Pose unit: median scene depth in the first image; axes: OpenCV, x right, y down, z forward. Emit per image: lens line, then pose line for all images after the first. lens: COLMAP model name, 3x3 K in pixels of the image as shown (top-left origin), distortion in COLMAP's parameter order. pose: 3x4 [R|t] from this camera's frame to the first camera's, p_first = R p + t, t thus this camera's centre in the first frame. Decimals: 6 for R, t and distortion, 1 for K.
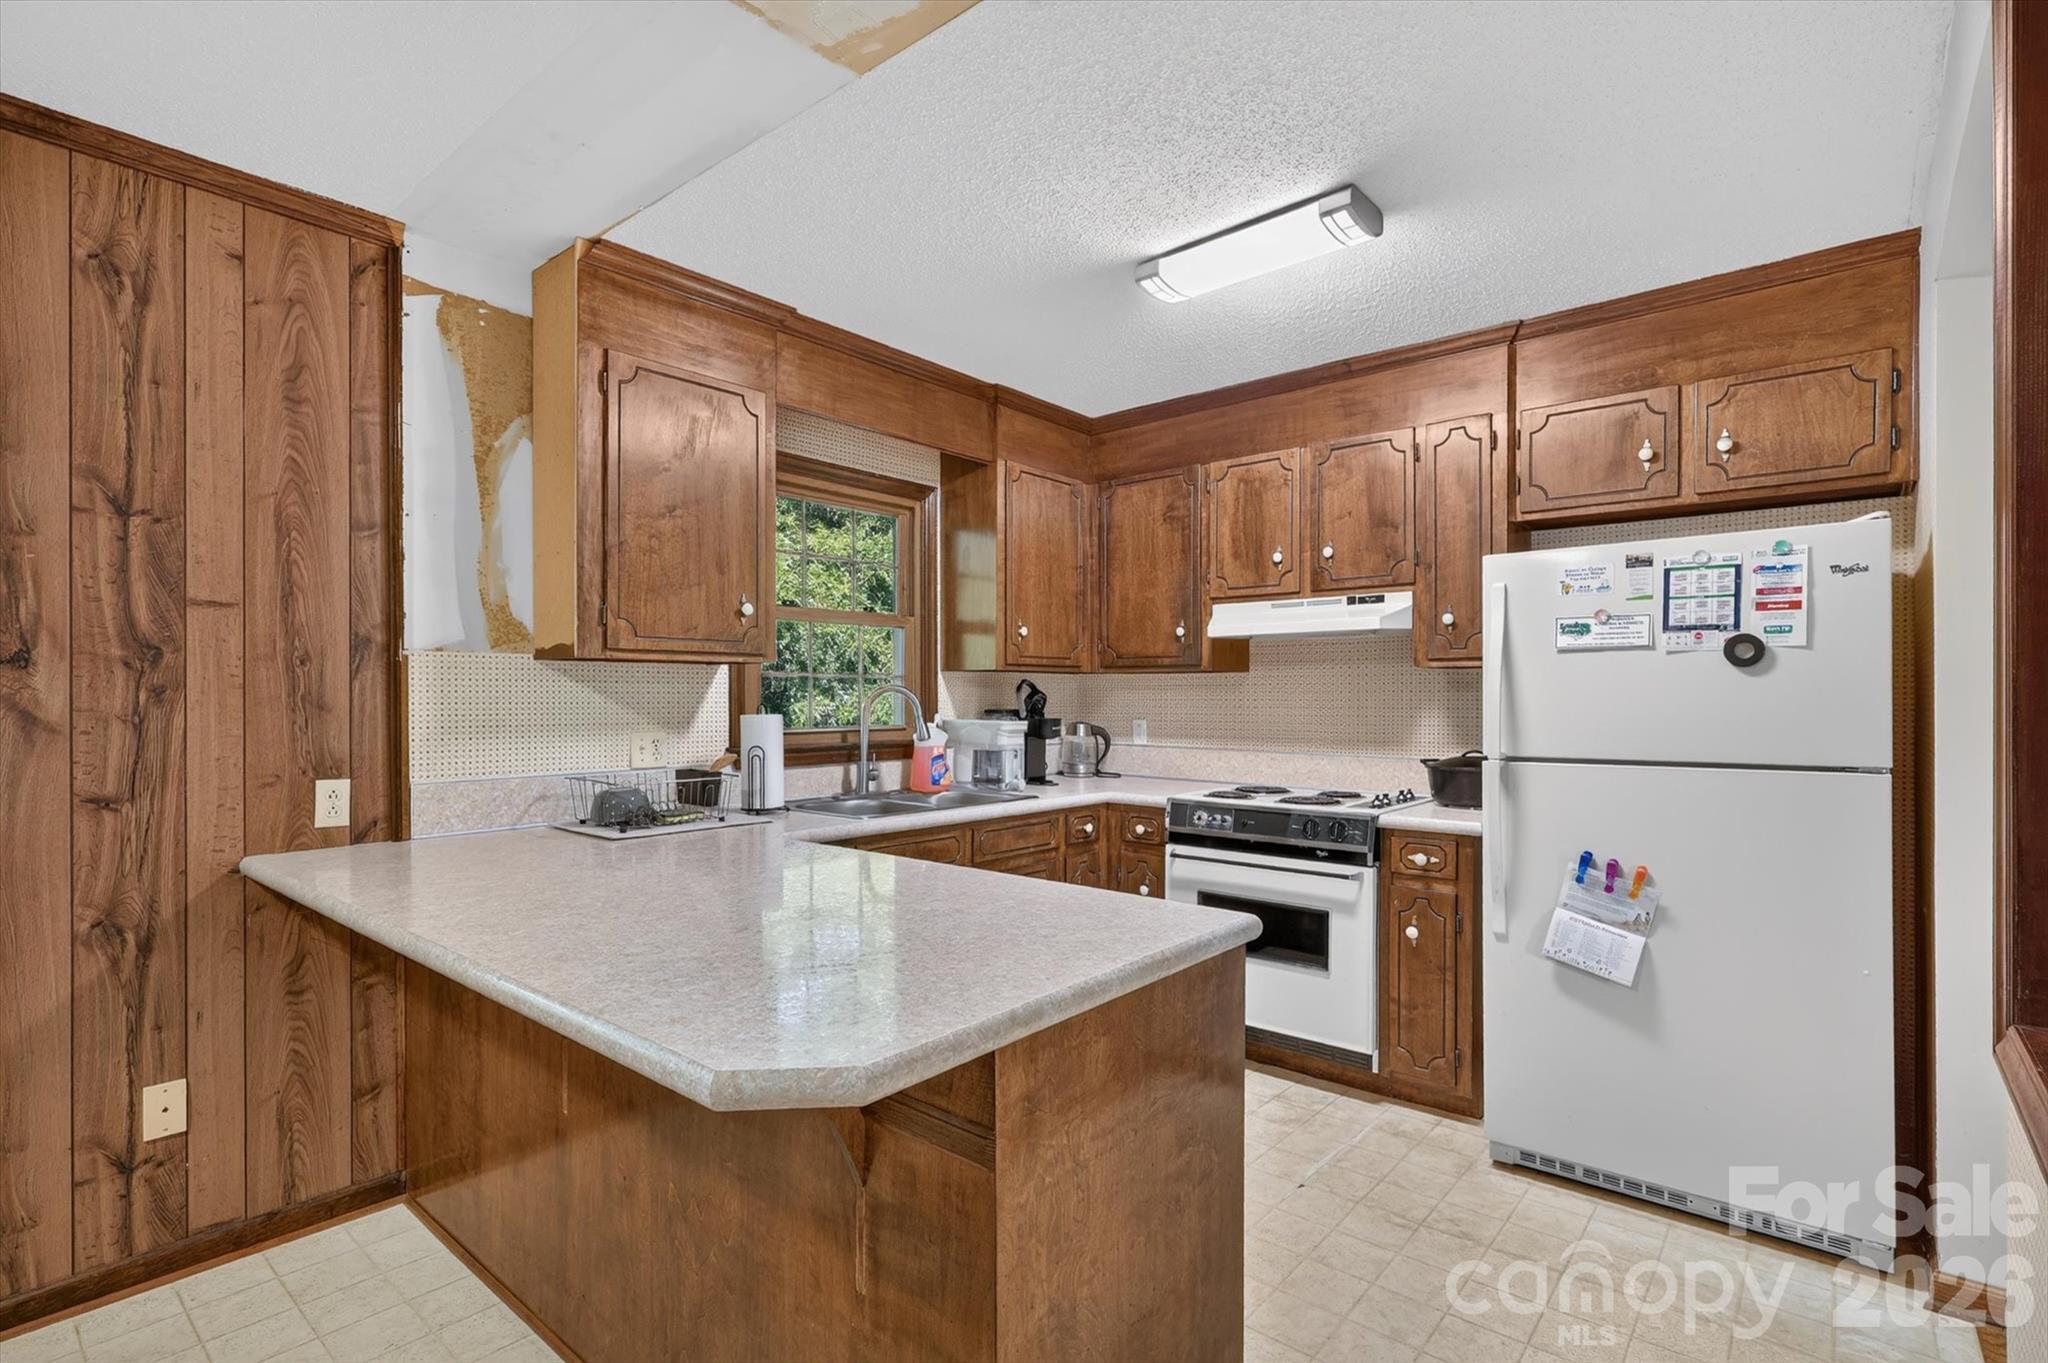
lens RADIAL K [[969.1, 0, 1034.5], [0, 969.1, 698.2], [0, 0, 1]] dist [0.002381, 0.000233]
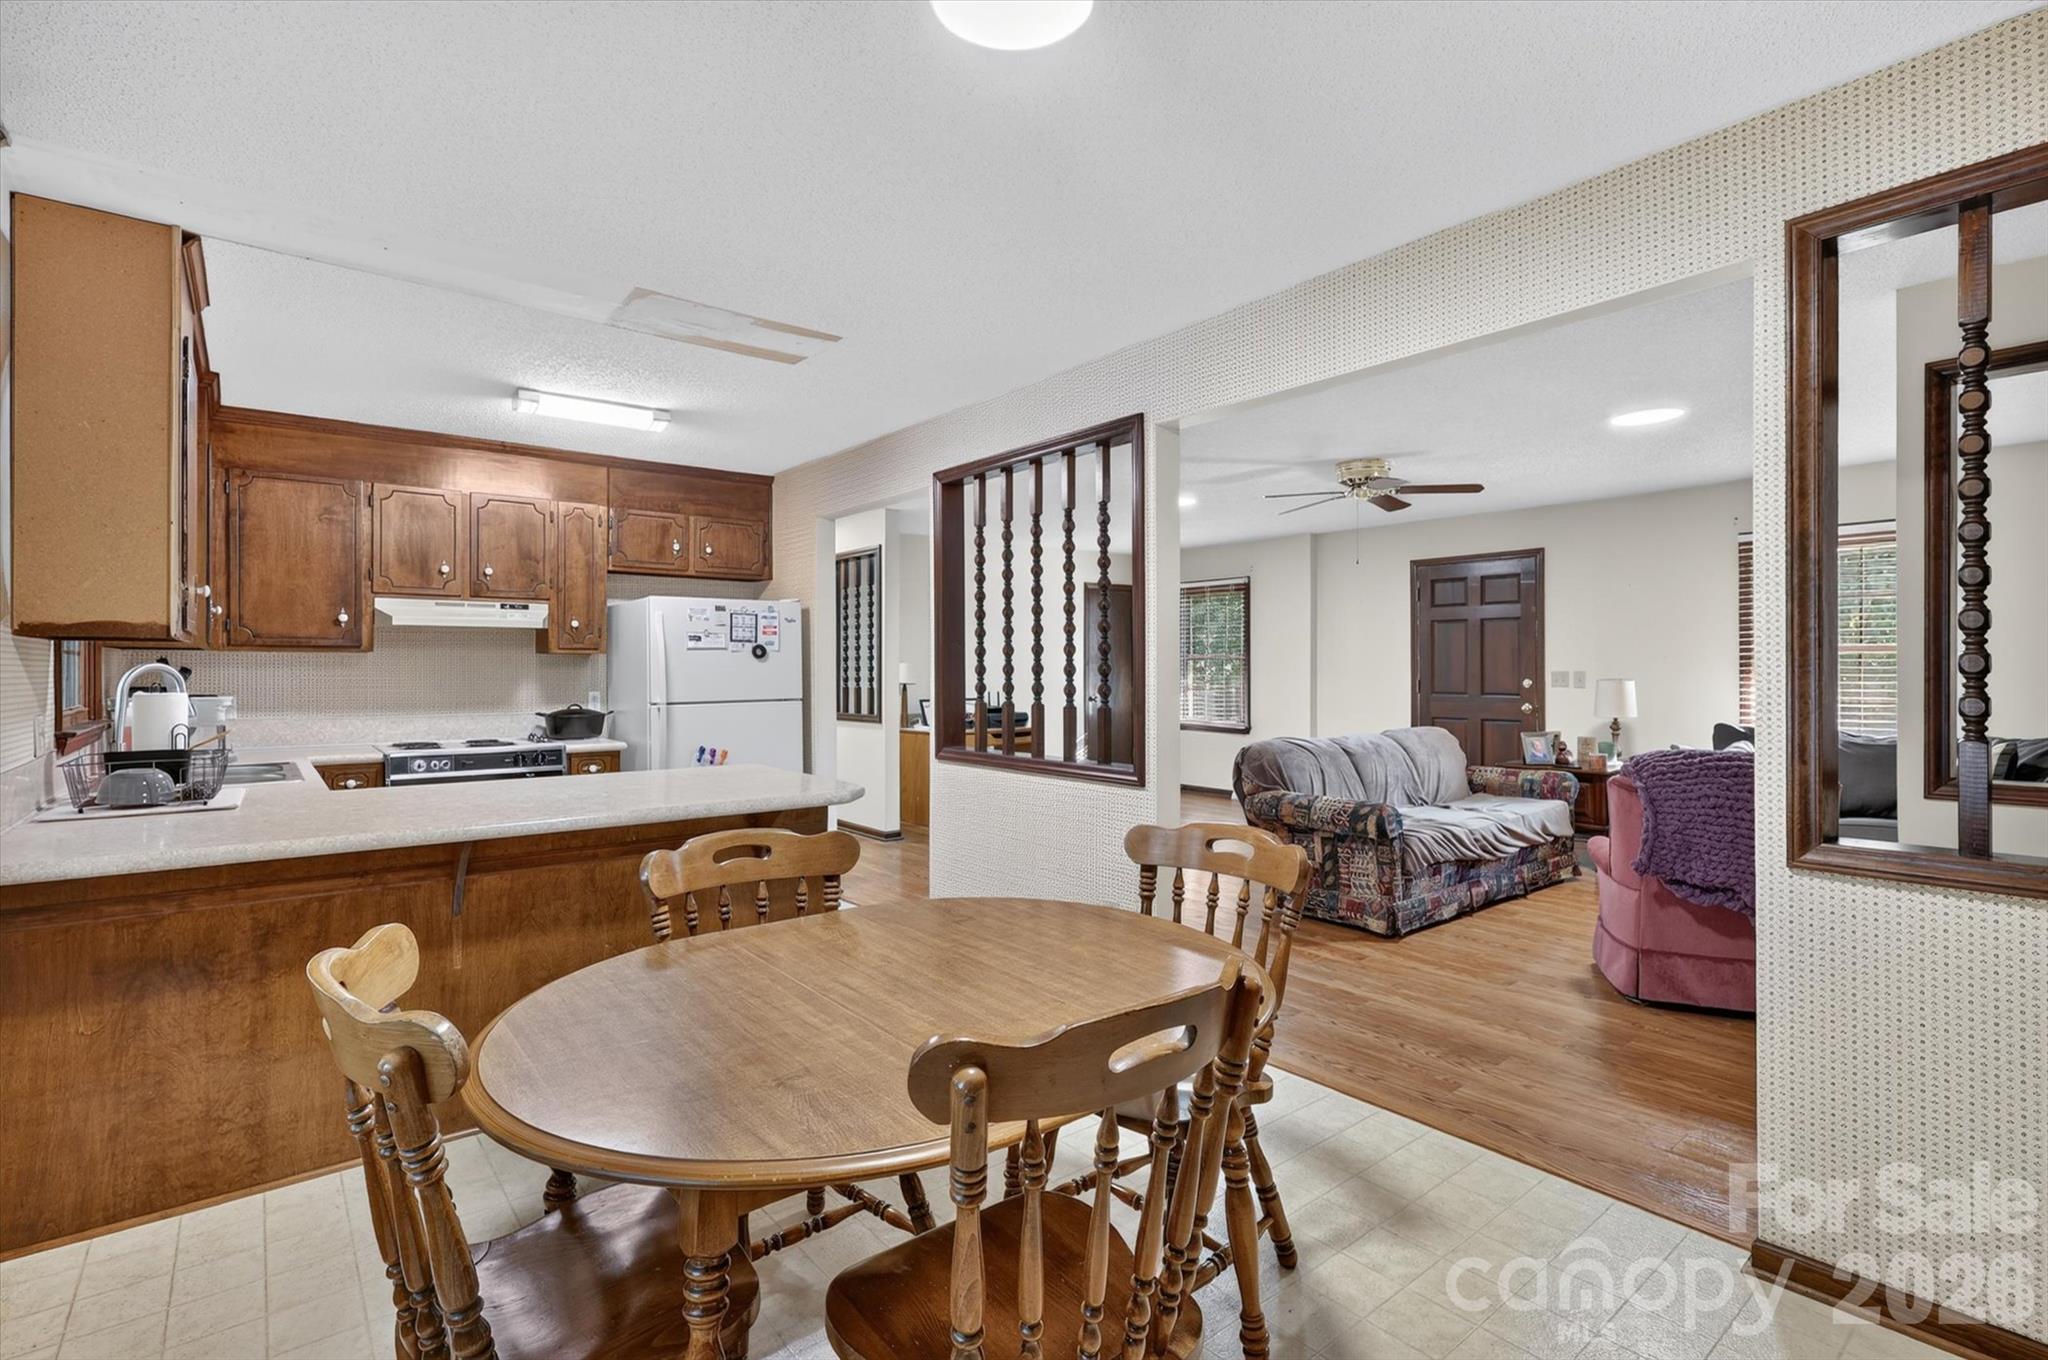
lens RADIAL K [[957.6, 0, 1024.0], [0, 957.6, 680.0], [0, 0, 1]] dist [-0.000974, 0.000040]
pose [[0.191984, -0.014348, 0.981293, -1.203902], [0.003979, 0.999896, 0.013841, -0.007958], [-0.981390, 0.001248, 0.192021, -0.061462]]
